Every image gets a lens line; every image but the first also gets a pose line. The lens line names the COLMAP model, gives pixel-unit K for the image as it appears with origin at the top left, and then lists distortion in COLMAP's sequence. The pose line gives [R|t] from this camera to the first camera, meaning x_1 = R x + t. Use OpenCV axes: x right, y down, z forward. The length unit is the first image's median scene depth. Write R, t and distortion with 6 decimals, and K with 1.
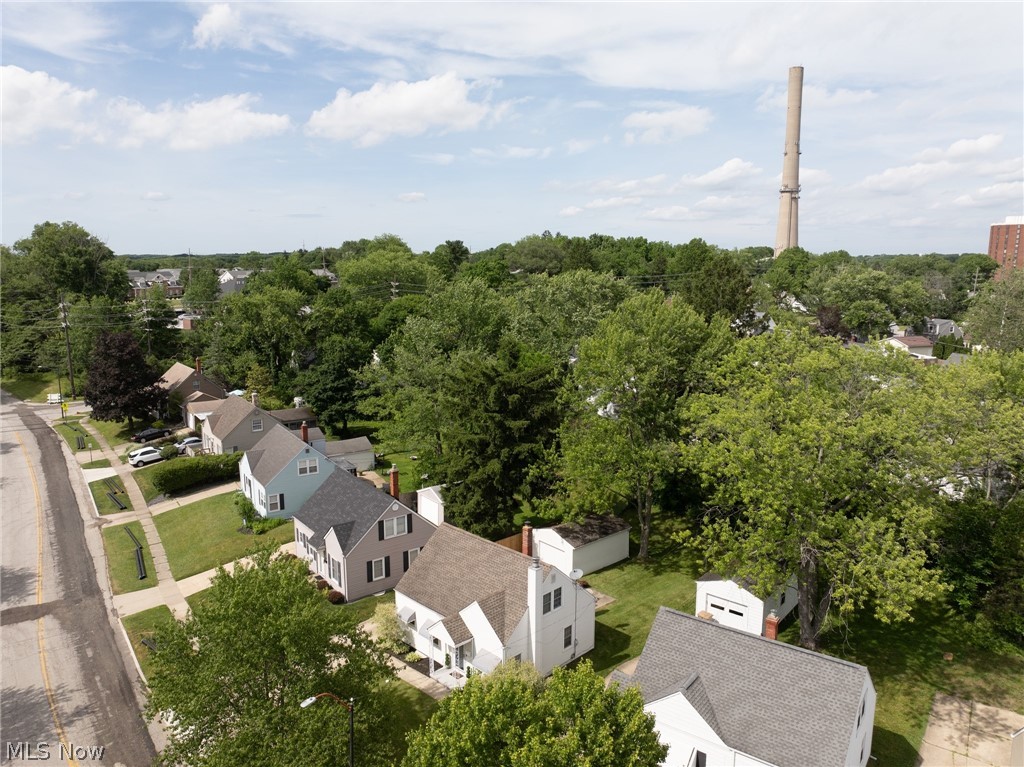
lens RADIAL K [[716.6, 0, 515.7], [0, 716.6, 381.2], [0, 0, 1]] dist [-0.036192, -0.000343]
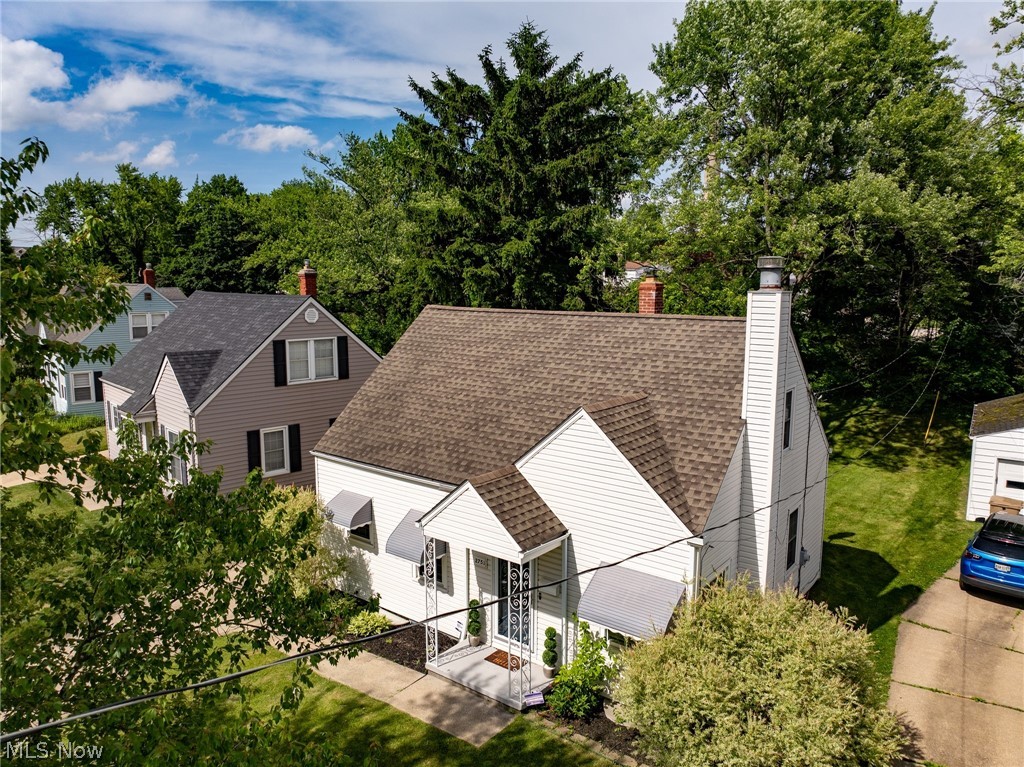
lens RADIAL K [[716.6, 0, 514.0], [0, 716.6, 384.7], [0, 0, 1]] dist [-0.036192, -0.000343]
pose [[0.993046, -0.018779, 0.116216, -0.109430], [0.021487, 0.999525, -0.022088, 0.273194], [-0.115746, 0.024431, 0.992978, 0.623238]]
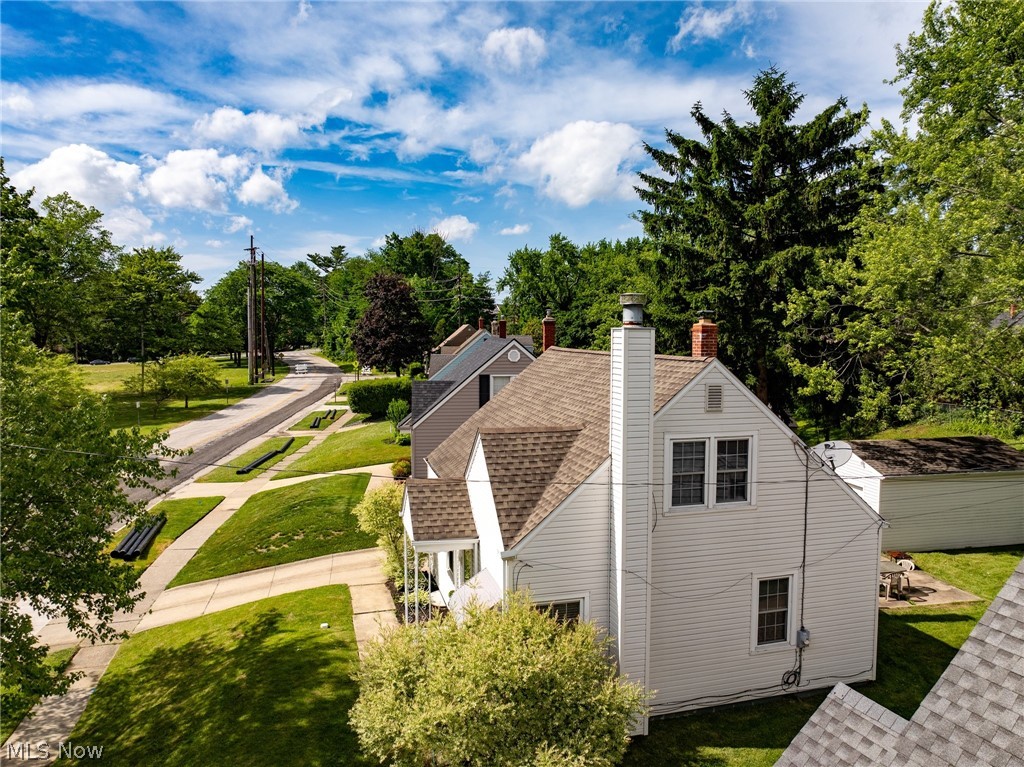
lens RADIAL K [[716.6, 0, 519.2], [0, 716.6, 380.9], [0, 0, 1]] dist [-0.036192, -0.000343]
pose [[0.862985, 0.032337, -0.504193, 0.129709], [-0.084549, 0.993120, -0.081020, 0.280089], [0.498104, 0.112548, 0.859782, 0.627270]]
